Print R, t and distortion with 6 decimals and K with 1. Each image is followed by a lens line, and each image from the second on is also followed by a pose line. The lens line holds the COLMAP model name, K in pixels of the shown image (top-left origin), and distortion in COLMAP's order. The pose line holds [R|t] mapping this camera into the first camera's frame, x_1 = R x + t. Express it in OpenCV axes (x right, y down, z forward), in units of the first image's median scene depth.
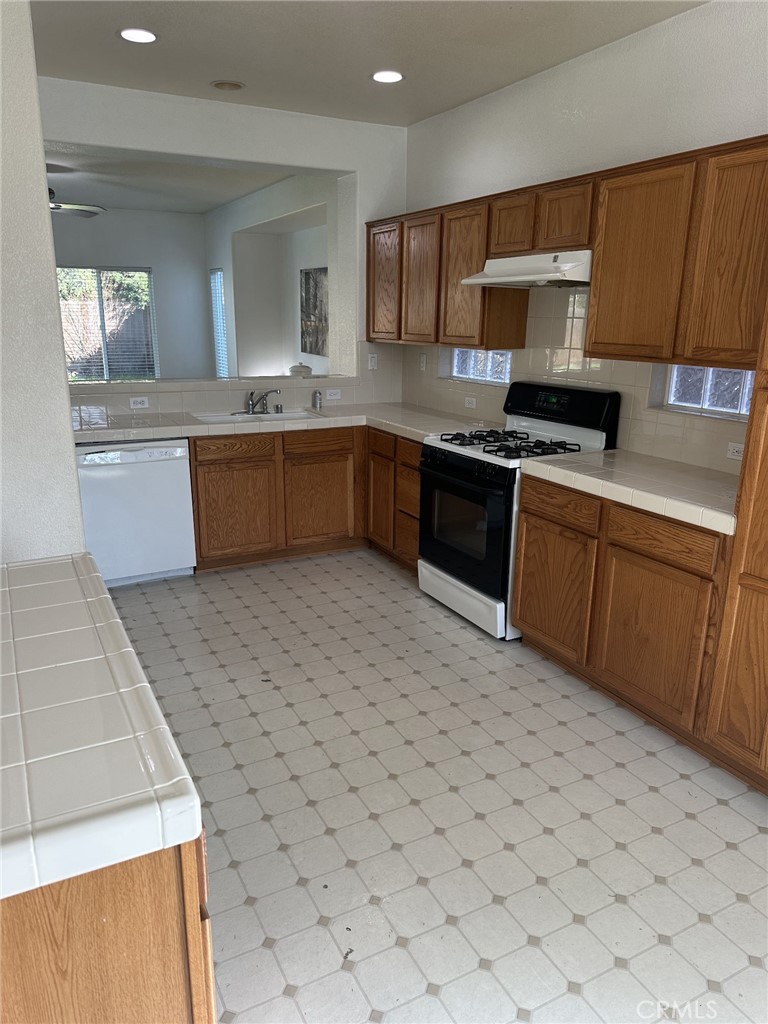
lens RADIAL K [[720.5, 0, 381.0], [0, 720.5, 521.4], [0, 0, 1]] dist [0.164999, -0.300318]
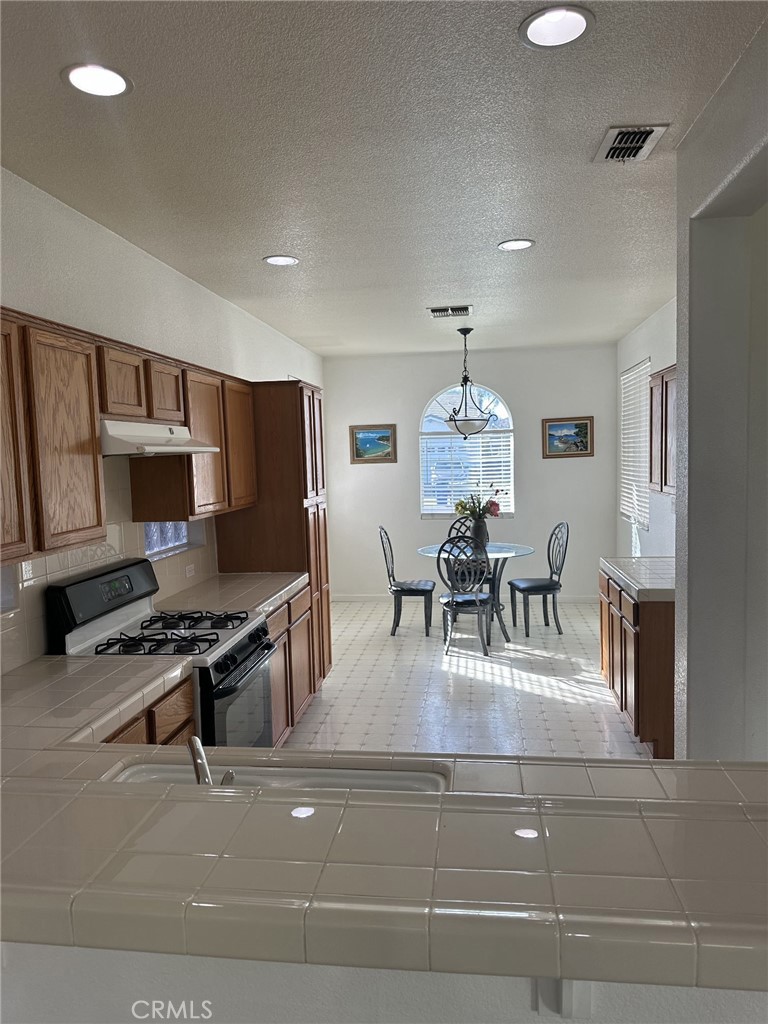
lens RADIAL K [[720.5, 0, 381.0], [0, 720.5, 521.4], [0, 0, 1]] dist [0.164999, -0.300318]
pose [[-0.818033, -0.037210, 0.573966, -0.586515], [0.180786, 0.930695, 0.317998, -0.530287], [-0.546020, 0.363898, -0.754613, 1.709148]]
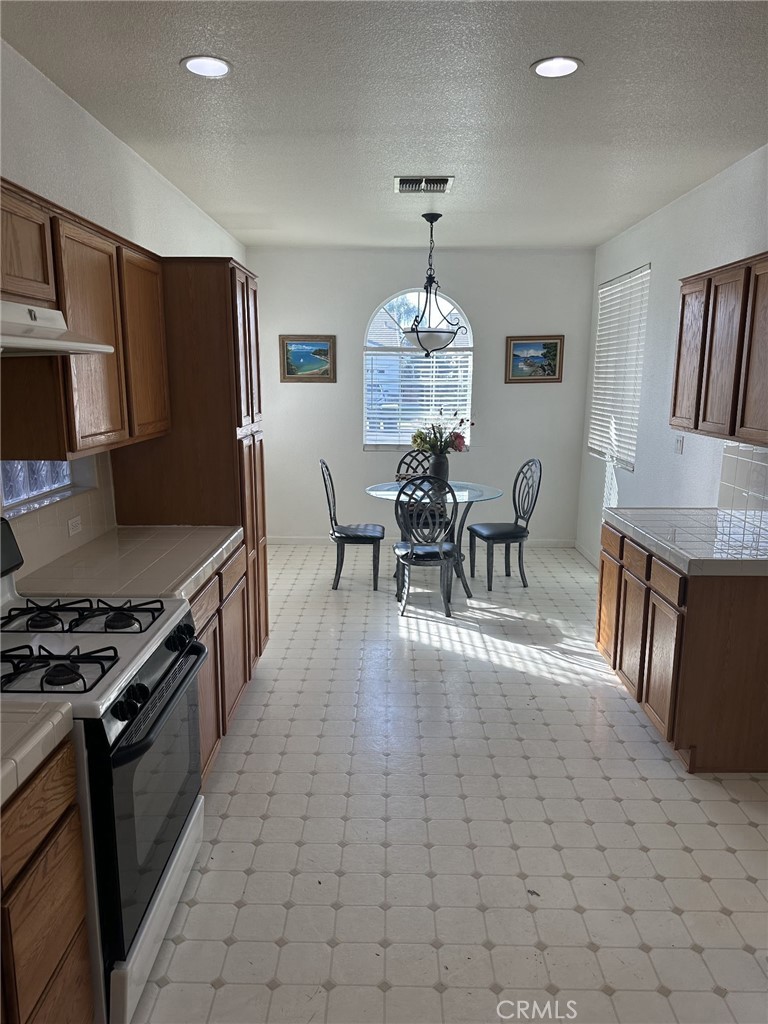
lens RADIAL K [[720.5, 0, 381.0], [0, 720.5, 521.4], [0, 0, 1]] dist [0.164999, -0.300318]
pose [[-0.881141, -0.105006, 0.461048, -0.324404], [0.119983, 0.893470, 0.432800, -0.454153], [-0.457379, 0.436676, -0.774674, 1.478835]]
